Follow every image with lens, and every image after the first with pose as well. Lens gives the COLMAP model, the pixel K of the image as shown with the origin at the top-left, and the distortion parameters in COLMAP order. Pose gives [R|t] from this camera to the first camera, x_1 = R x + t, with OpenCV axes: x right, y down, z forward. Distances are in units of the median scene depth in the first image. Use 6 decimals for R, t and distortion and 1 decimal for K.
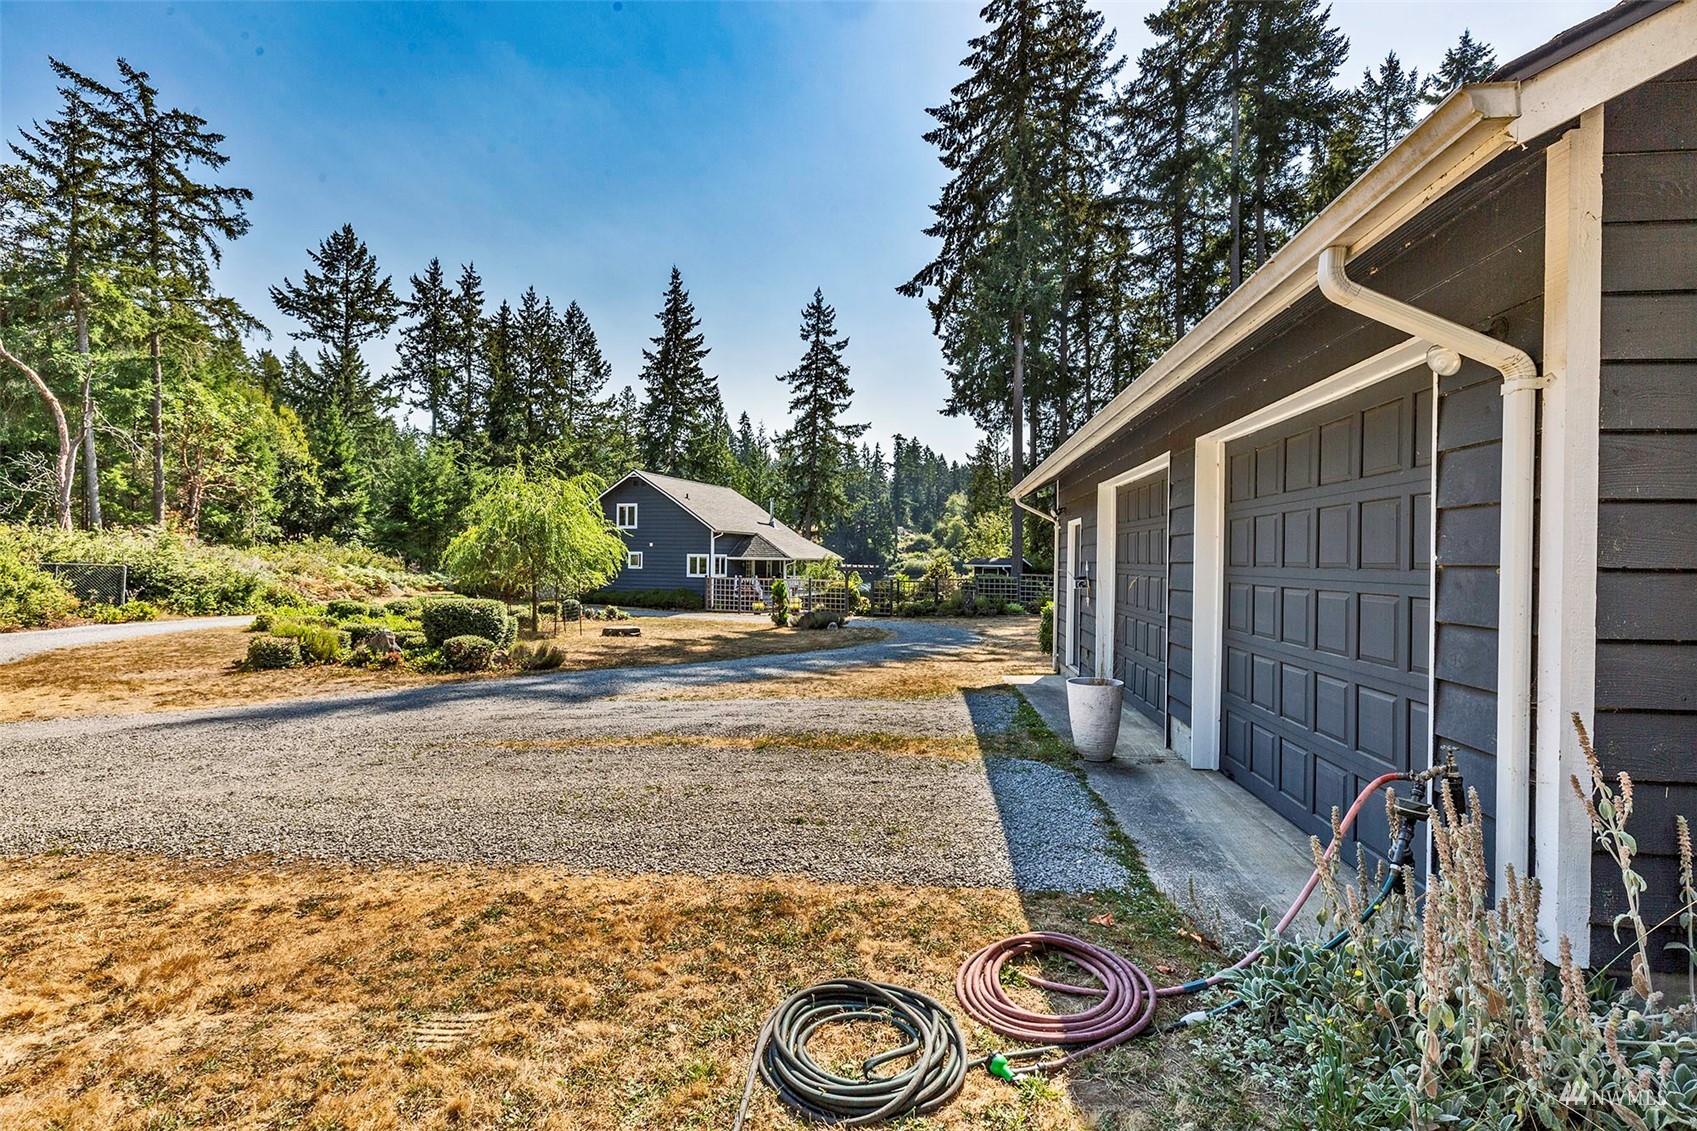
lens RADIAL K [[767.8, 0, 860.9], [0, 767.8, 563.6], [0, 0, 1]] dist [-0.001559, -0.000097]
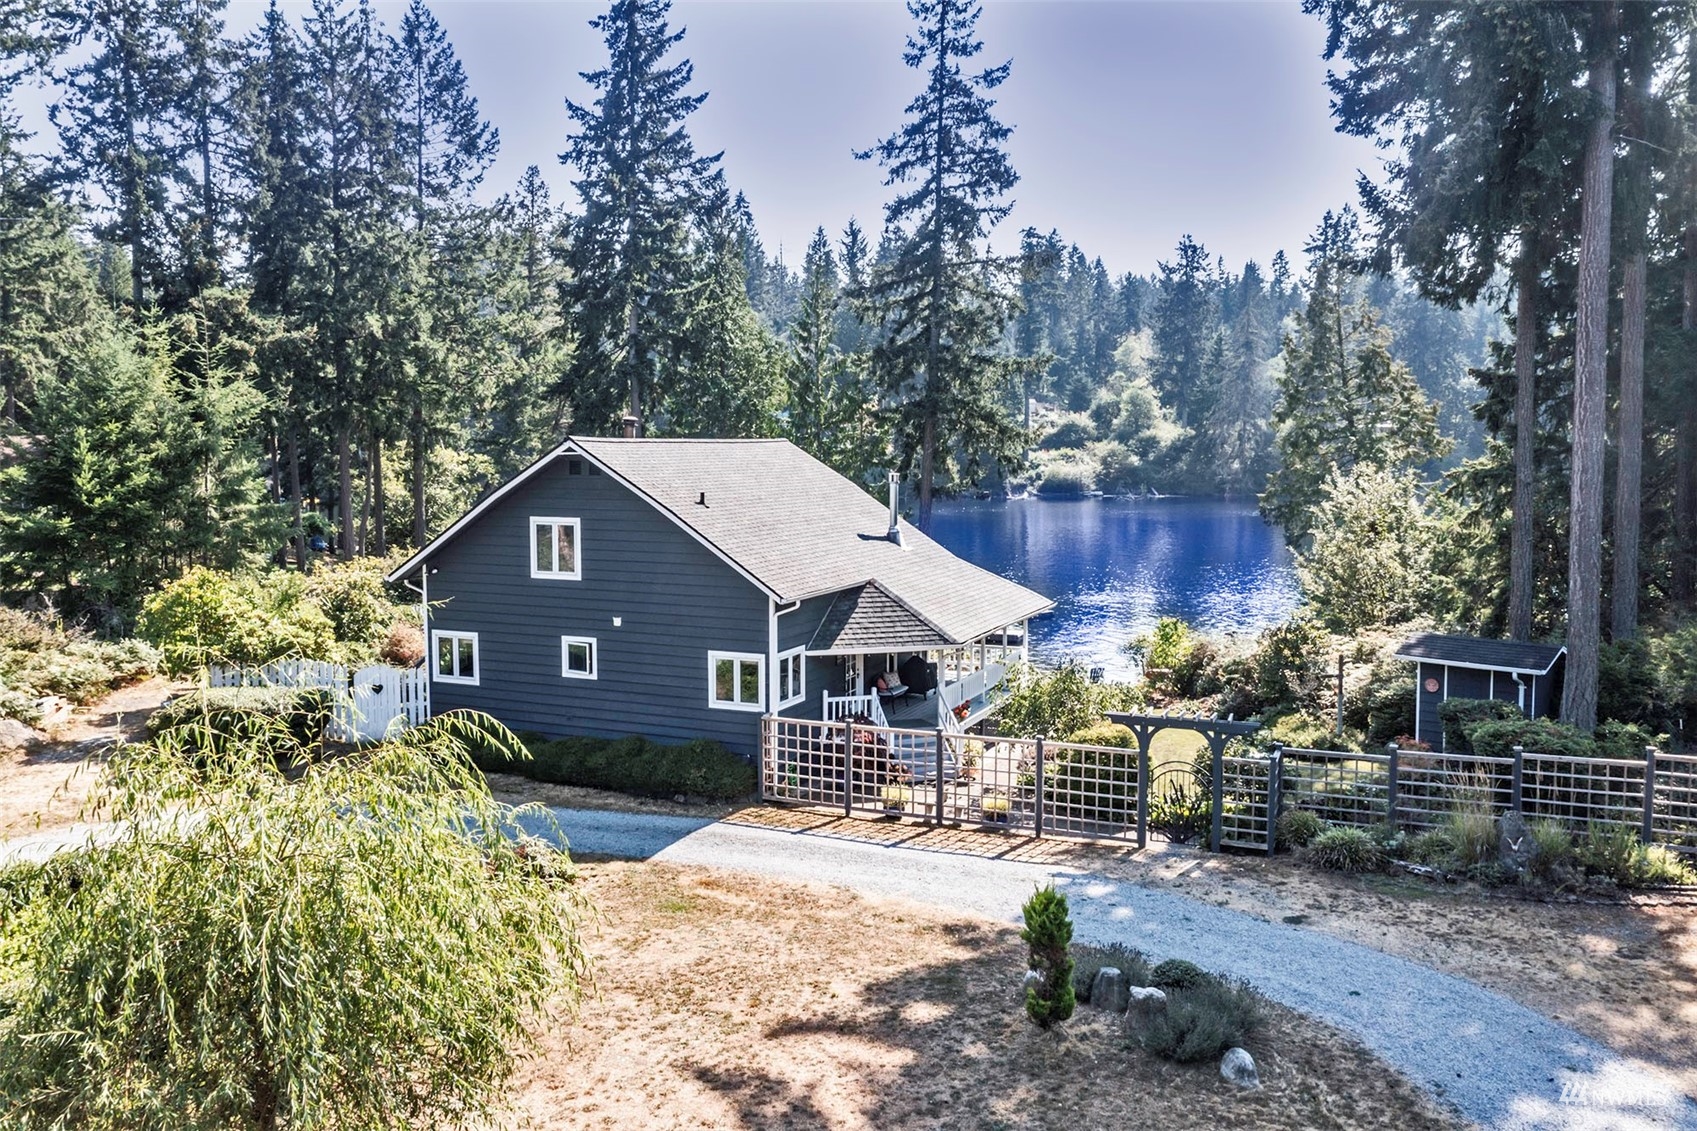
lens RADIAL K [[1327.7, 0, 851.2], [0, 1327.7, 558.1], [0, 0, 1]] dist [0.009989, -0.006261]
pose [[0.997914, -0.008672, -0.063976, -0.062011], [0.014063, 0.996341, 0.084304, -0.067101], [0.063011, -0.085028, 0.994384, 0.186192]]
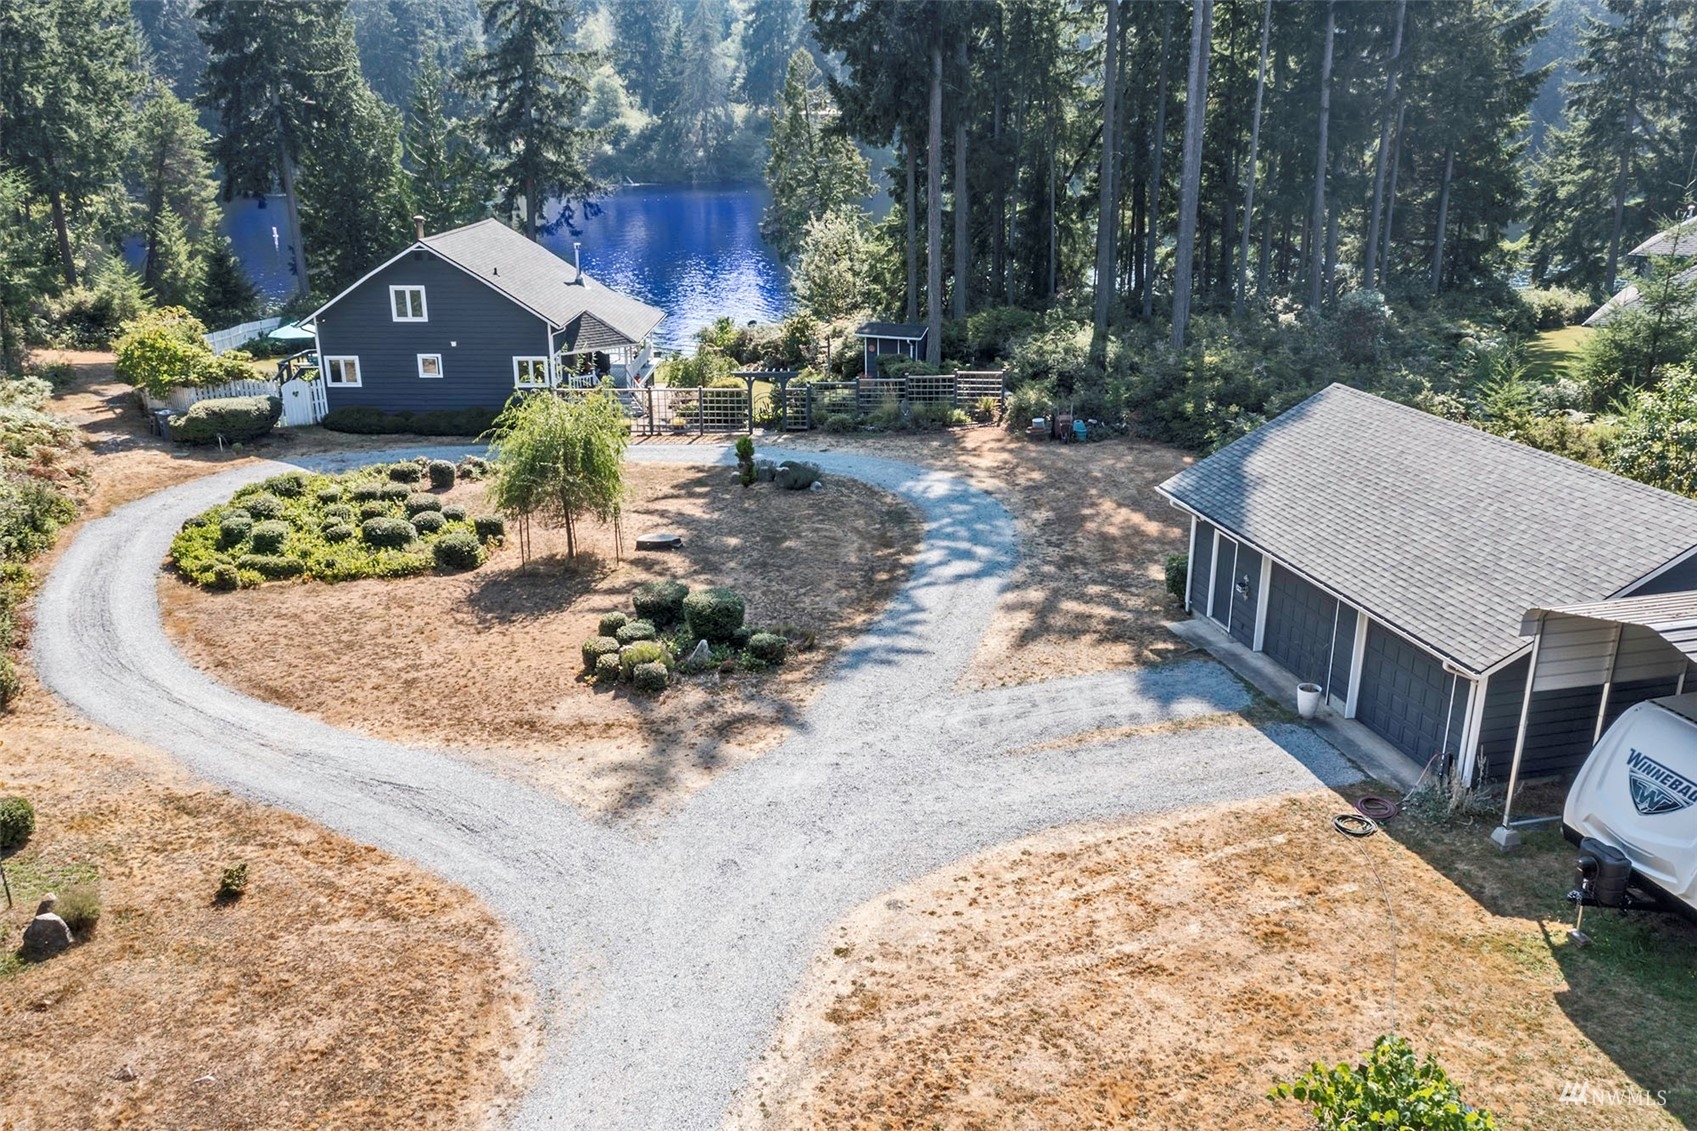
lens RADIAL K [[1359.0, 0, 868.0], [0, 1359.0, 567.9], [0, 0, 1]] dist [-0.045238, 0.092881]
pose [[0.938732, -0.123330, 0.321826, -0.199729], [0.011248, 0.944247, 0.329044, -0.139371], [-0.344465, -0.305264, 0.887782, -0.185918]]
